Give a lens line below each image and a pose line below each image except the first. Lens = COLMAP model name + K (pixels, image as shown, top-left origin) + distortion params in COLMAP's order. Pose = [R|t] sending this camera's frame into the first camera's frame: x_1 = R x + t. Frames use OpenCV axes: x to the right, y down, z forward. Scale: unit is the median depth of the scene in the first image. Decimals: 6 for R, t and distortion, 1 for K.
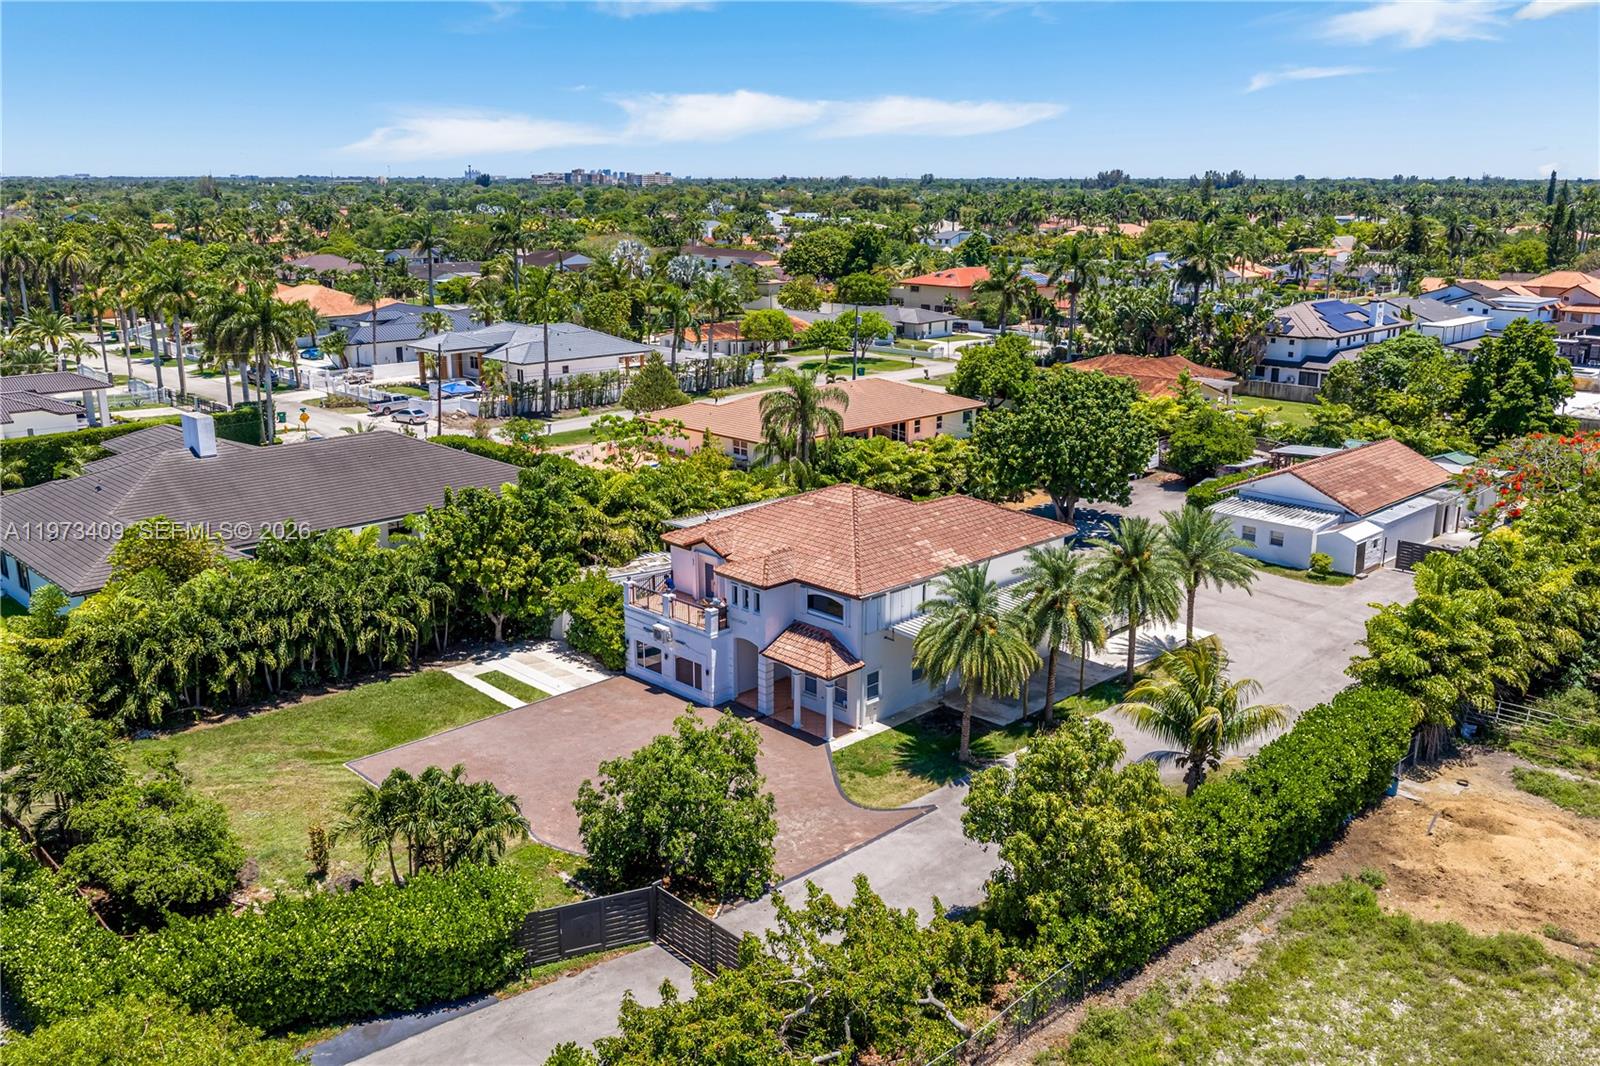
lens RADIAL K [[1329.2, 0, 800.0], [0, 1329.2, 533.0], [0, 0, 1]] dist [-0.002969, -0.011404]
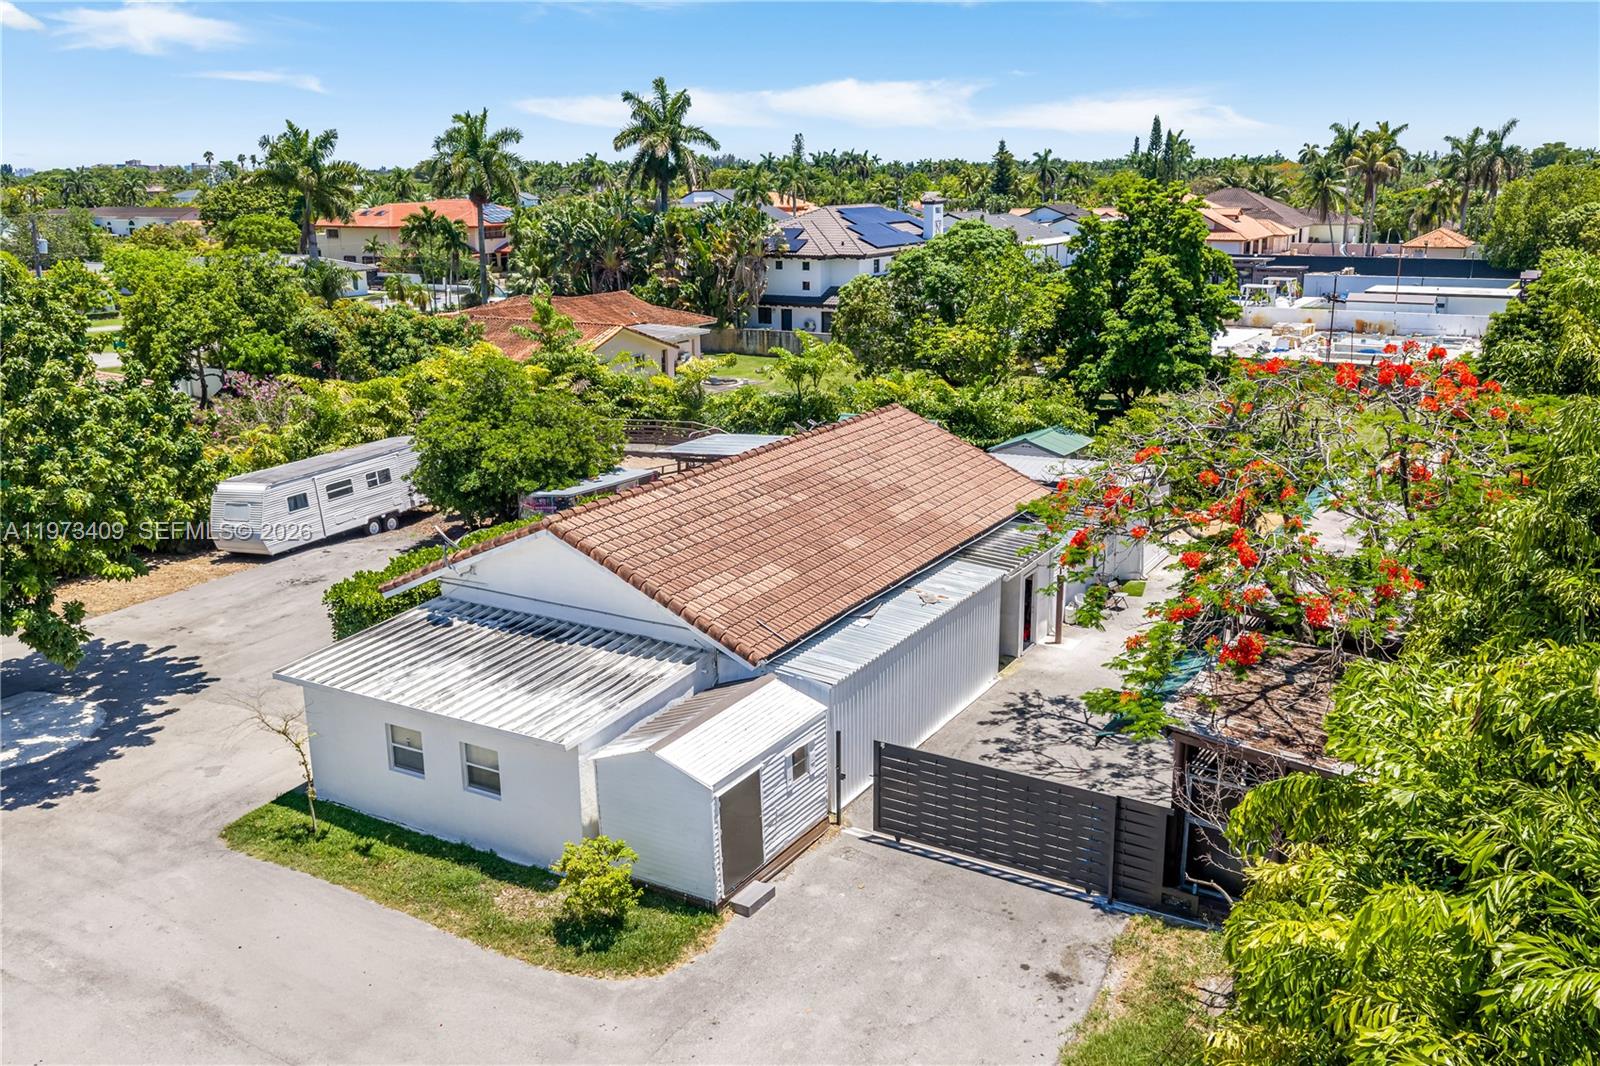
lens RADIAL K [[1329.2, 0, 800.0], [0, 1329.2, 533.0], [0, 0, 1]] dist [-0.002969, -0.011404]
pose [[0.964896, -0.076828, 0.251143, 0.254322], [0.076438, 0.997010, 0.011322, -0.032025], [-0.251262, 0.008273, 0.967884, 0.500889]]
